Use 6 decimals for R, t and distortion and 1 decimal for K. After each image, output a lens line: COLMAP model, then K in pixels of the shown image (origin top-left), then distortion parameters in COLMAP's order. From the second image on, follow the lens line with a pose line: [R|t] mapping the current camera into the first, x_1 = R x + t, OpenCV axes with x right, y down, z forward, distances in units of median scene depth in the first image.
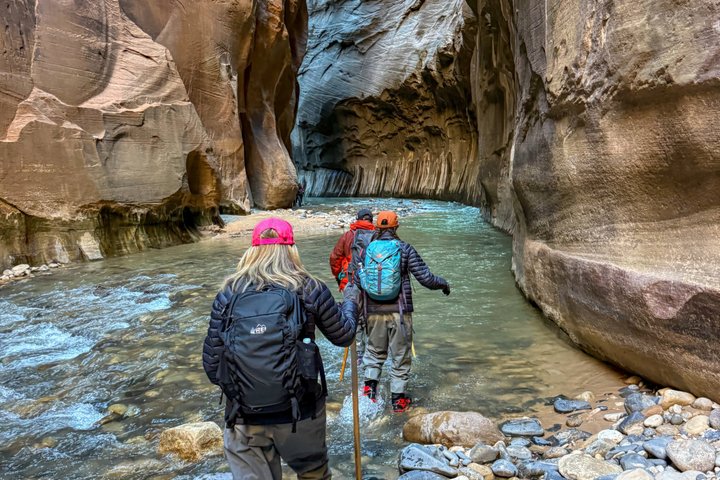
lens RADIAL K [[658.1, 0, 360.0], [0, 658.1, 240.0], [0, 0, 1]] dist [0.180091, -0.357616]
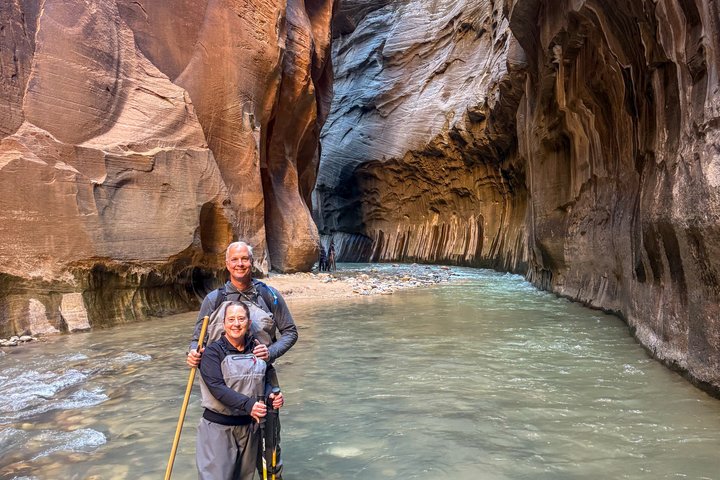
lens RADIAL K [[656.1, 0, 356.0], [0, 656.1, 204.4], [0, 0, 1]] dist [0.171331, -0.353724]
pose [[0.999685, 0.010890, -0.022598, -0.029508], [-0.014286, 0.987649, -0.156031, 0.000265], [0.020620, 0.156304, 0.987494, 0.116498]]
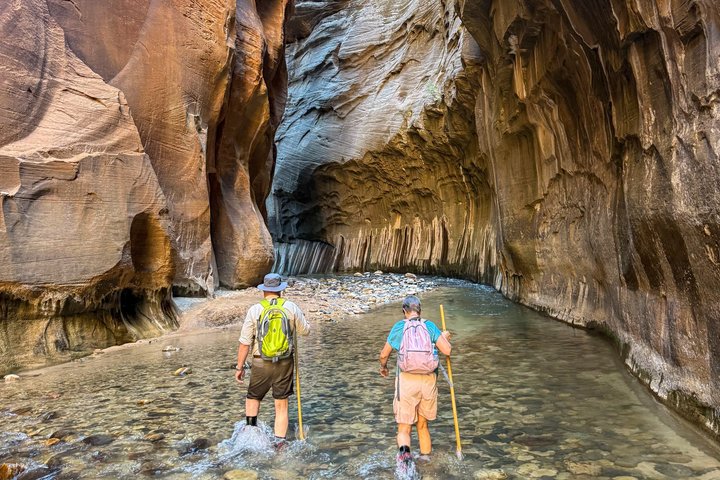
lens RADIAL K [[658.6, 0, 357.3], [0, 658.6, 104.7], [0, 0, 1]] dist [0.158731, -0.336079]
pose [[0.999122, -0.015233, 0.039027, -0.022139], [0.026502, 0.951292, -0.307151, -0.006193], [-0.032447, 0.307916, 0.950860, 0.162564]]
